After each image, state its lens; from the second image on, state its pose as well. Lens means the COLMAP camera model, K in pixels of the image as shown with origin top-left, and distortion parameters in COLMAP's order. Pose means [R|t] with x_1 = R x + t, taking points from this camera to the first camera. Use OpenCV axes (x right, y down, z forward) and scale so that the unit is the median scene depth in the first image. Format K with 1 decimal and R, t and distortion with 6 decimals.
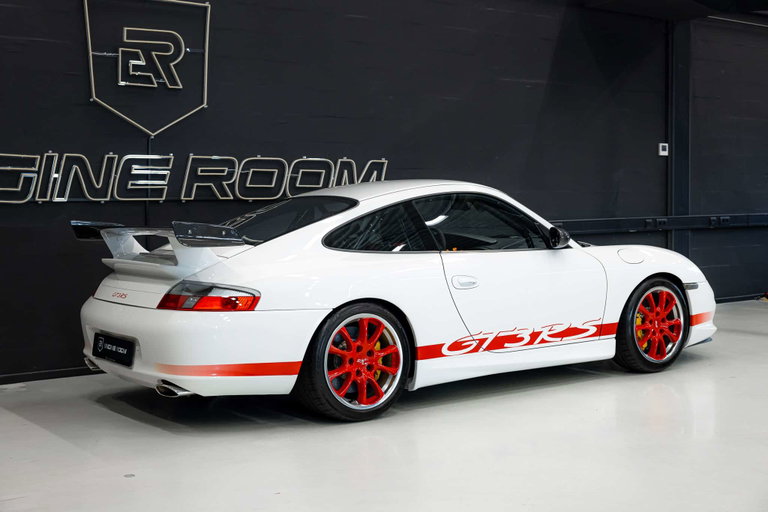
lens RADIAL K [[1049.8, 0, 384.0], [0, 1049.8, 256.0], [0, 0, 1]] dist [0.004057, -0.009545]
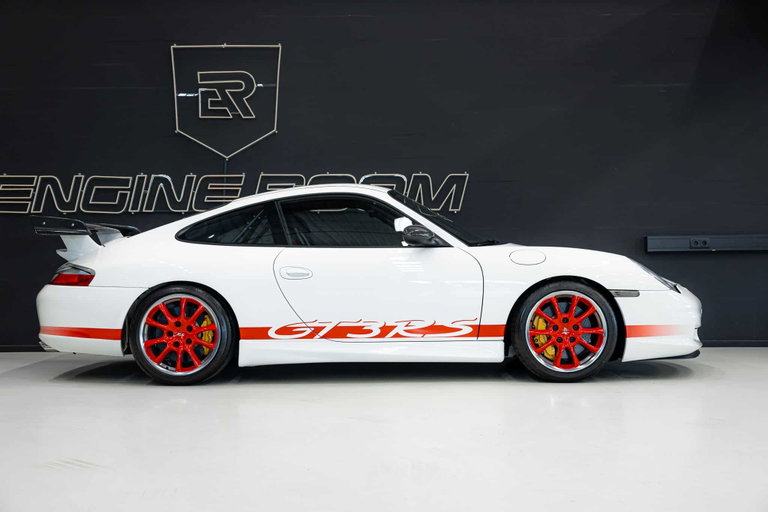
lens RADIAL K [[1049.8, 0, 384.0], [0, 1049.8, 256.0], [0, 0, 1]] dist [0.004057, -0.009545]
pose [[0.803868, 0.006185, -0.594775, 0.693513], [-0.033354, 0.998841, -0.034694, 0.036380], [0.593872, 0.047727, 0.803143, 0.149737]]
